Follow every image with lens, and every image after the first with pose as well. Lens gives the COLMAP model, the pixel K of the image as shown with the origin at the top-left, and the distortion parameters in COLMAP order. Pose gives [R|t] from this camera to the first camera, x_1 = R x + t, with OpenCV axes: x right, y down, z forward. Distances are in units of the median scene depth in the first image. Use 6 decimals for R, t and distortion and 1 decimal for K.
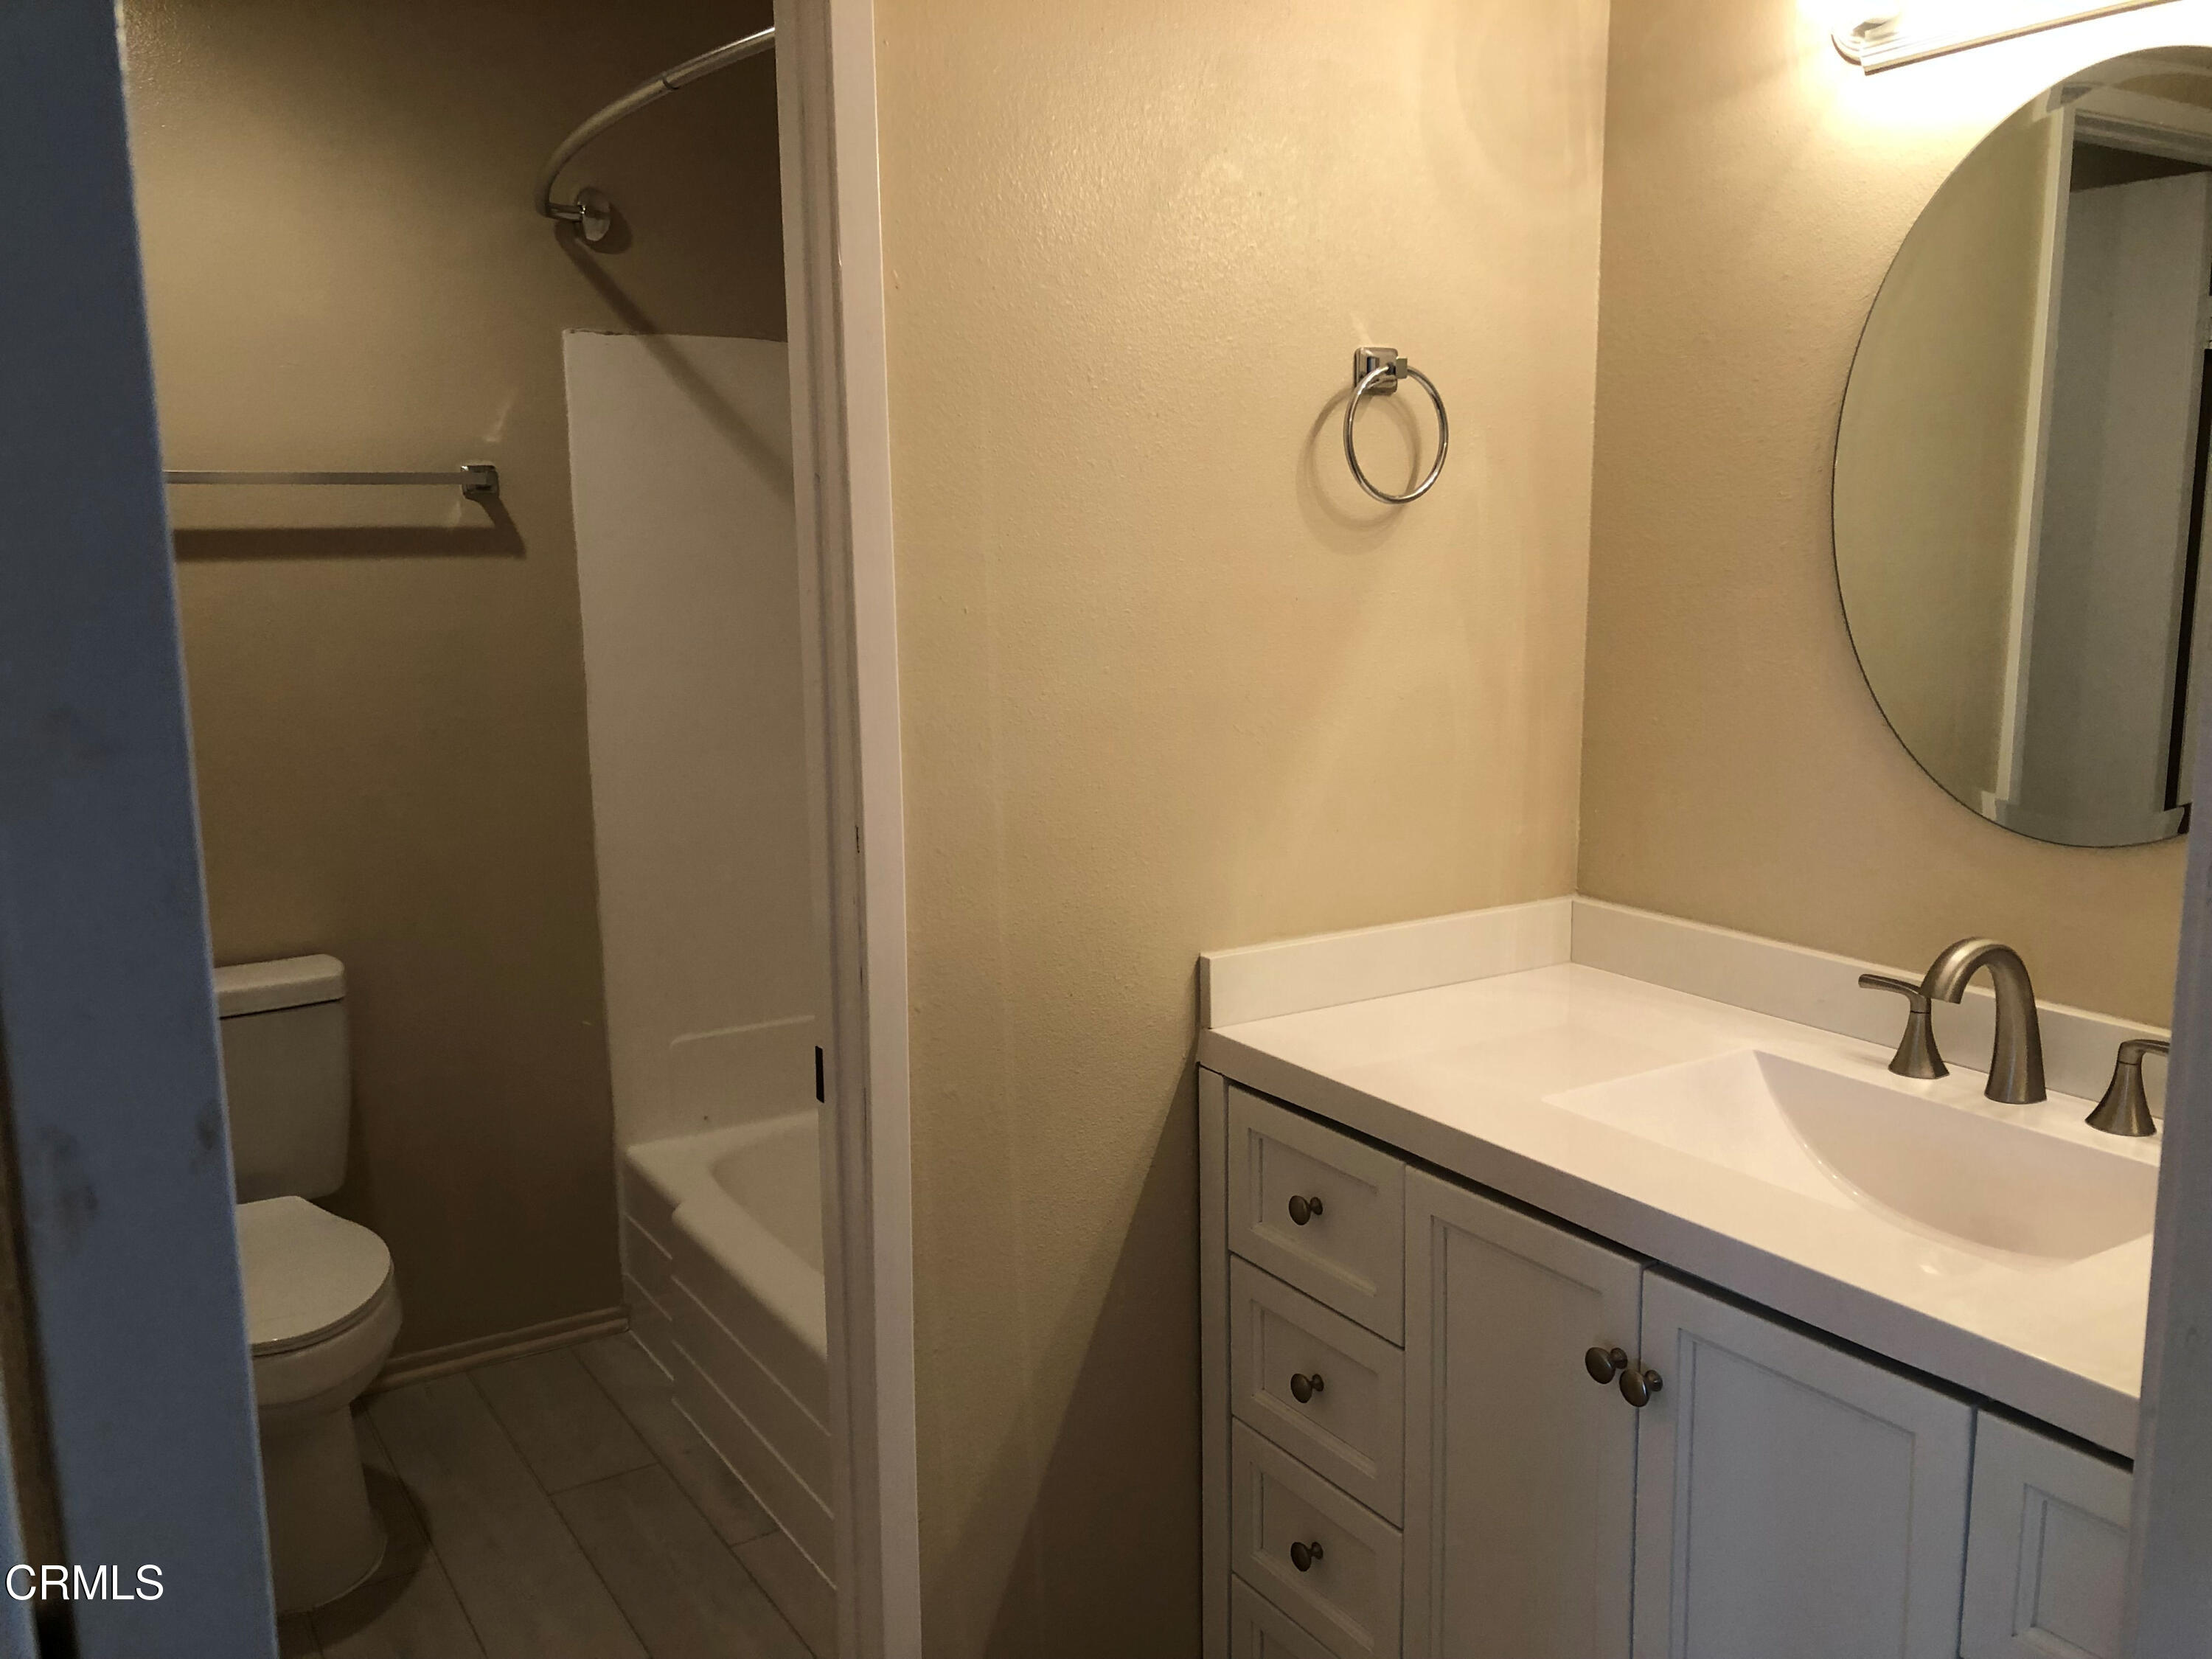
lens RADIAL K [[1863.5, 0, 1106.0], [0, 1863.5, 829.5], [0, 0, 1]] dist [0.028785, 0.002055]
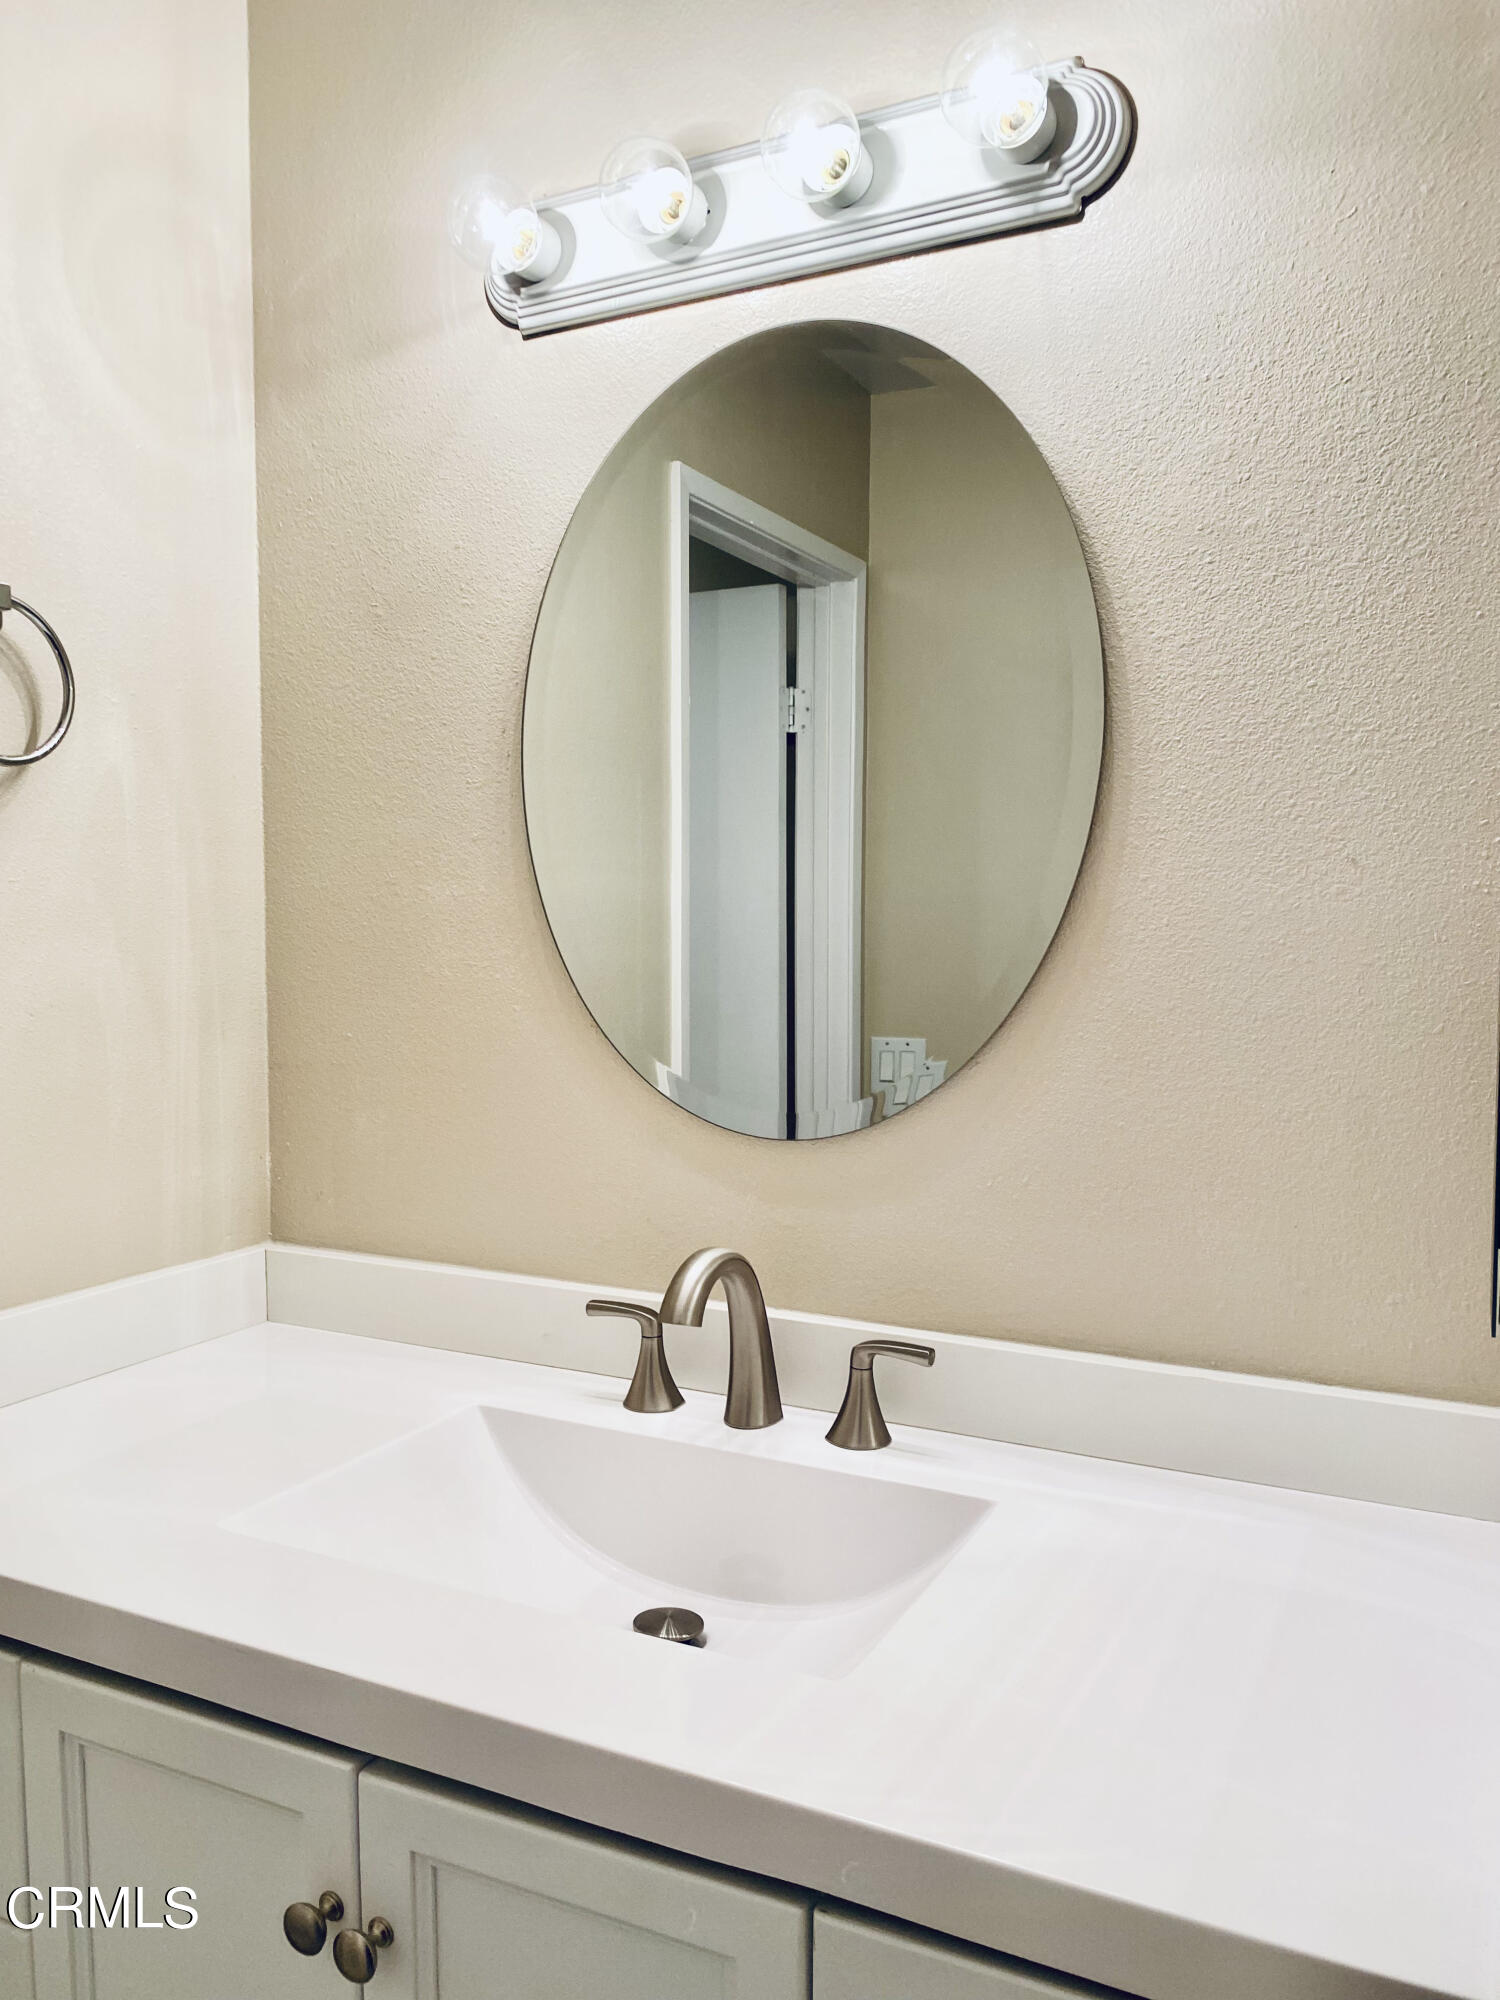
lens RADIAL K [[1585.0, 0, 750.0], [0, 1585.0, 1000.0], [0, 0, 1]] dist [0.104917, -0.197494]
pose [[0.865093, -0.020903, 0.501176, 0.097034], [0.075384, 0.993202, -0.088697, 0.008152], [-0.495915, 0.114512, 0.860788, 0.306369]]
